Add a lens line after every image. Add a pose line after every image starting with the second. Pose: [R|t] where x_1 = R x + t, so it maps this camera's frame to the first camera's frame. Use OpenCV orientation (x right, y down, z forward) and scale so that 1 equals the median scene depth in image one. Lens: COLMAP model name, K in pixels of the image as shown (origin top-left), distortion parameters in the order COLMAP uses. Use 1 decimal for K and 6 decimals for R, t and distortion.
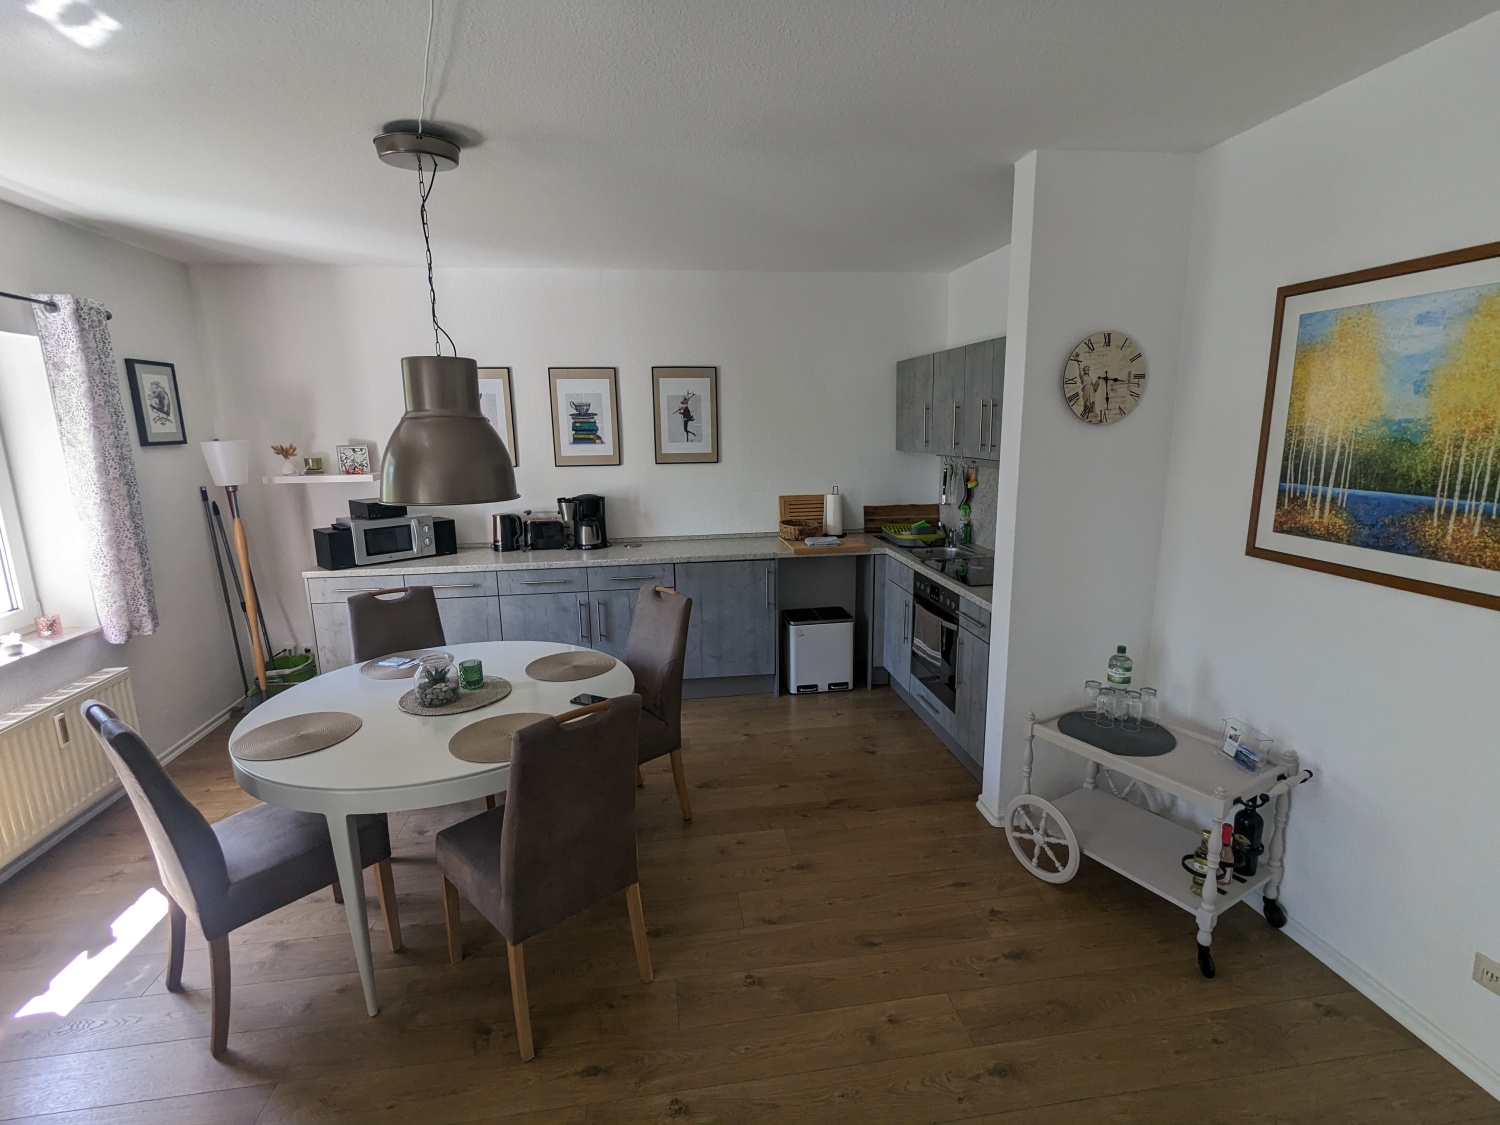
lens RADIAL K [[712.1, 0, 750.0], [0, 712.1, 562.5], [0, 0, 1]] dist [-0.001274, -0.000351]
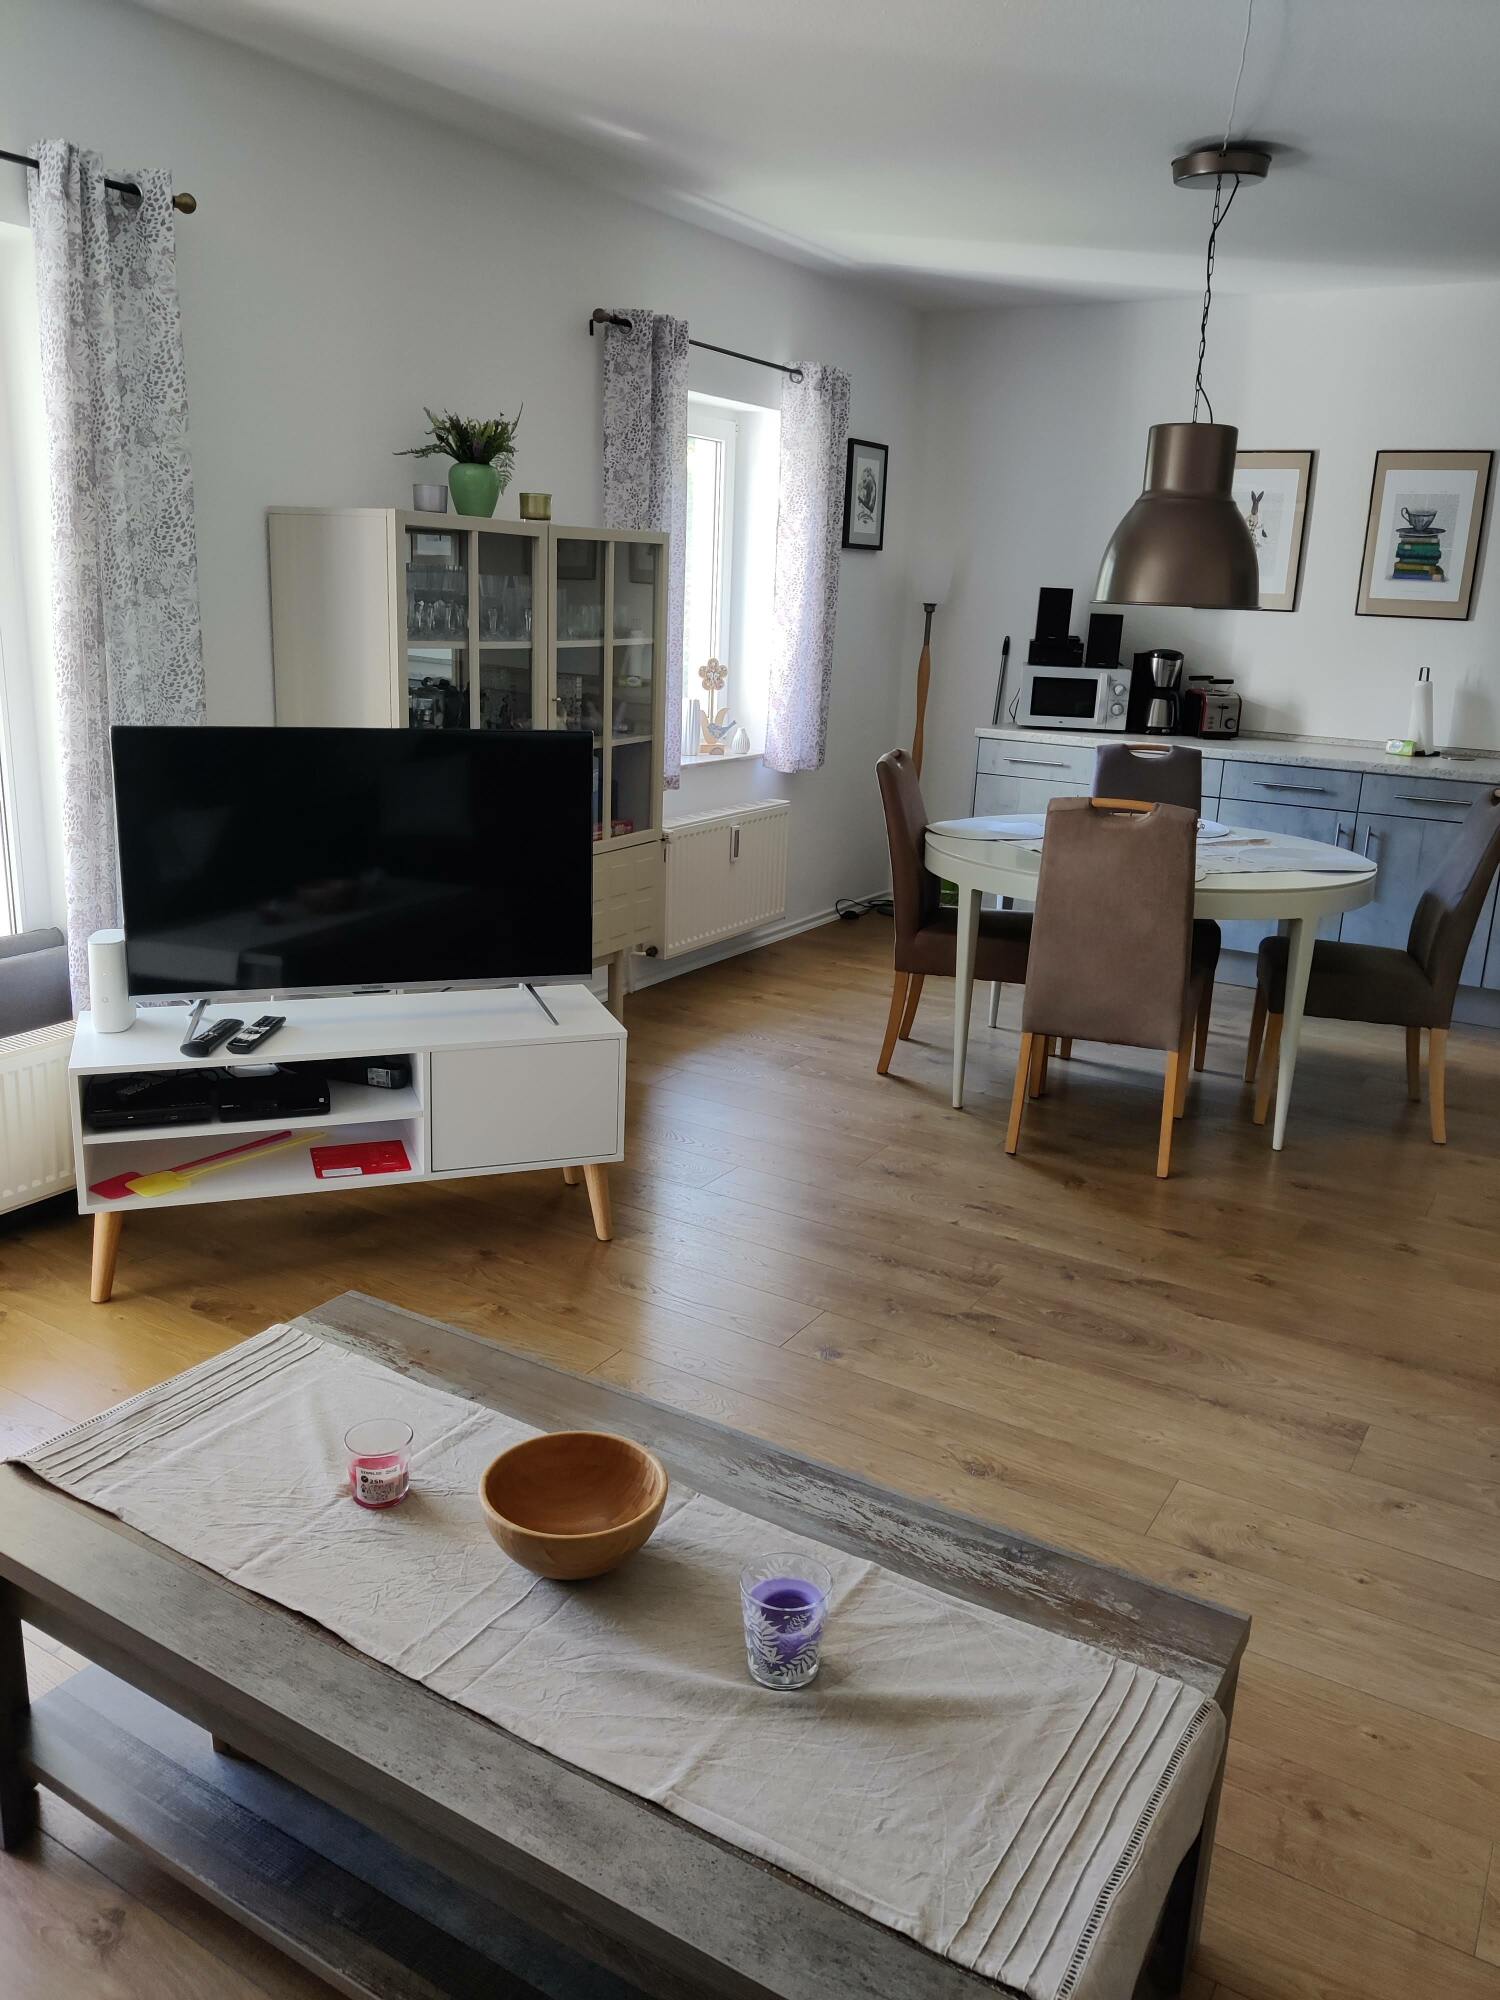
lens RADIAL K [[1532.6, 0, 757.9], [0, 1532.6, 1012.9], [0, 0, 1]] dist [-0.006281, -0.001776]
pose [[0.770061, 0.214192, -0.600939, 0.243095], [-0.173132, 0.976768, 0.126291, 0.151846], [0.614029, 0.006790, 0.789254, -0.442989]]
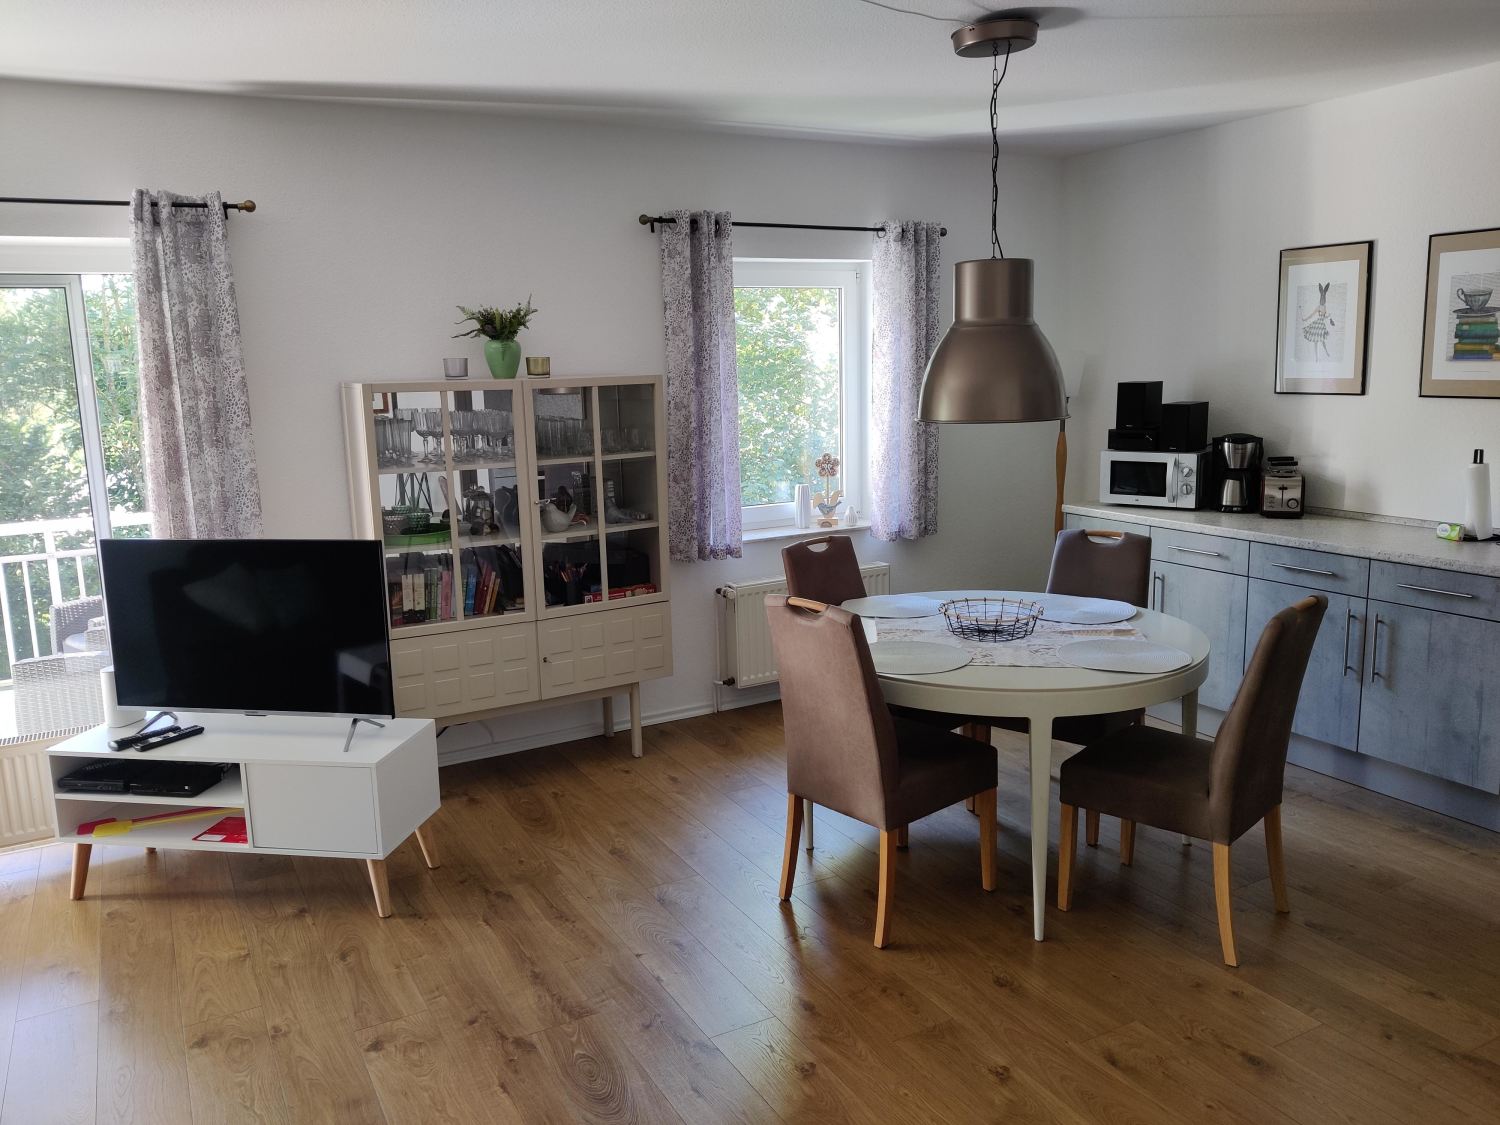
lens RADIAL K [[1140.9, 0, 750.0], [0, 1140.9, 562.5], [0, 0, 1]] dist [0.004734, -0.005058]
pose [[0.346482, 0.174172, -0.921745, 0.560084], [-0.162107, 0.978945, 0.124045, -0.029273], [0.923944, 0.106442, 0.367421, 0.150634]]
